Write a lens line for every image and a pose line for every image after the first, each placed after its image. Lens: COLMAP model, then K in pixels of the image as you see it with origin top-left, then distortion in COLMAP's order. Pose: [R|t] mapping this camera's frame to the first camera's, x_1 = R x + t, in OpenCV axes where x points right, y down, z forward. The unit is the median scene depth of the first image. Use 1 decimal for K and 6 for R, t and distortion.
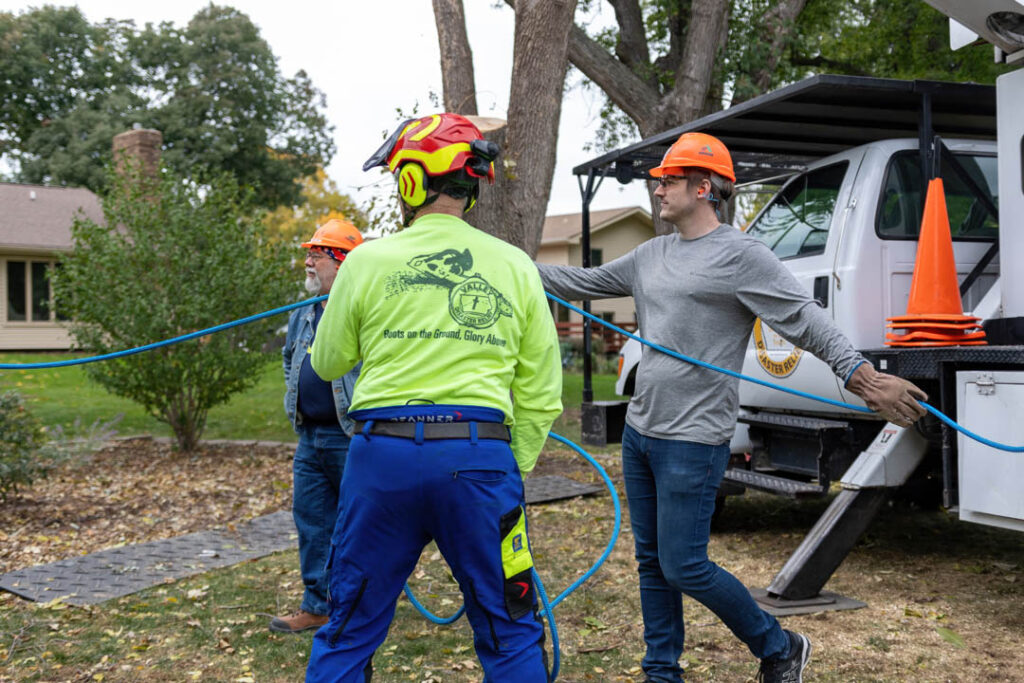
lens RADIAL K [[1113.9, 0, 516.6], [0, 1113.9, 342.9], [0, 0, 1]] dist [-0.030761, 0.000000]
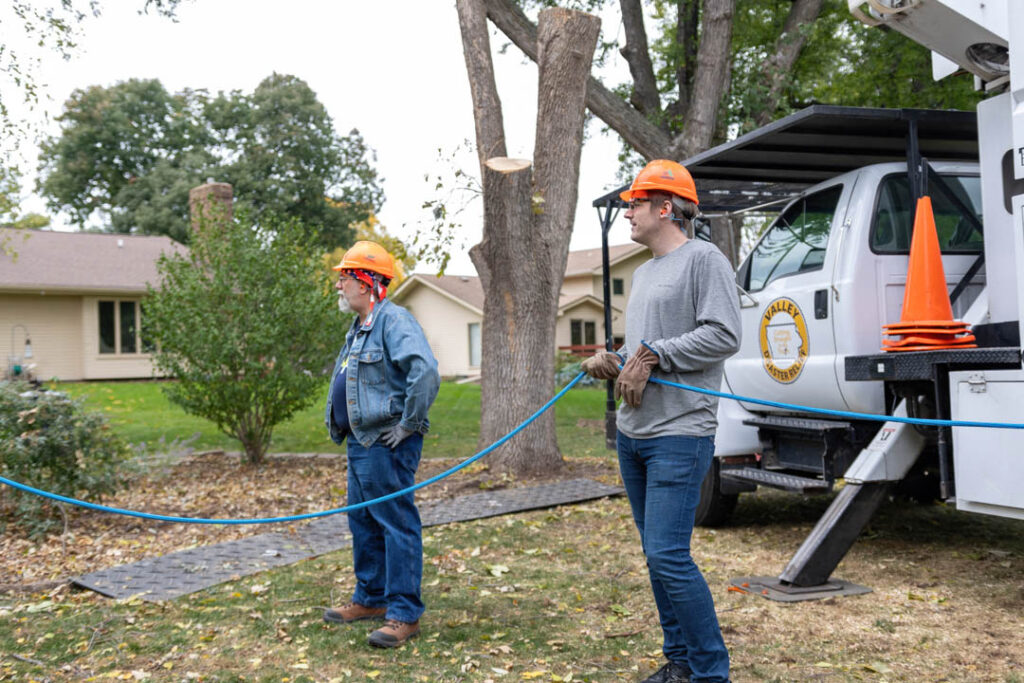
lens RADIAL K [[990.0, 0, 516.7], [0, 990.0, 338.4], [0, 0, 1]] dist [-0.025350, 0.000000]
pose [[0.999214, -0.022593, -0.032561, 0.003188], [0.021699, 0.999385, -0.027534, 0.005399], [0.033163, 0.026806, 0.999090, 0.011637]]
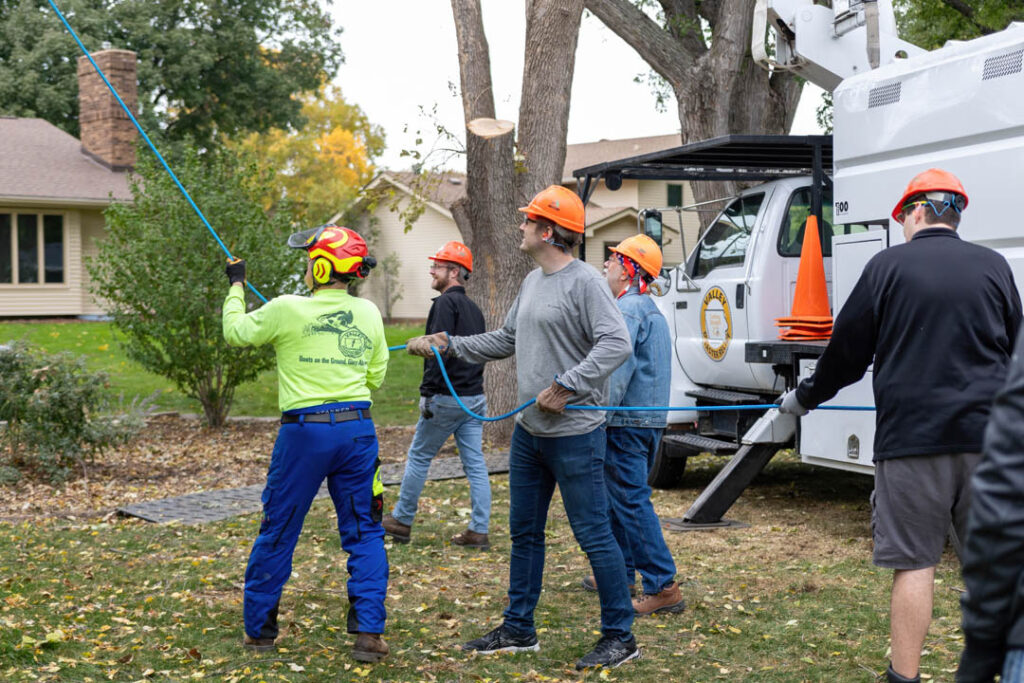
lens RADIAL K [[1508.5, 0, 512.5], [0, 1508.5, 341.4], [0, 0, 1]] dist [-0.047603, 0.000000]
pose [[0.998850, 0.000439, -0.047936, 0.059137], [0.000900, 0.999610, 0.027921, -0.026778], [0.047929, -0.027932, 0.998460, -0.492255]]
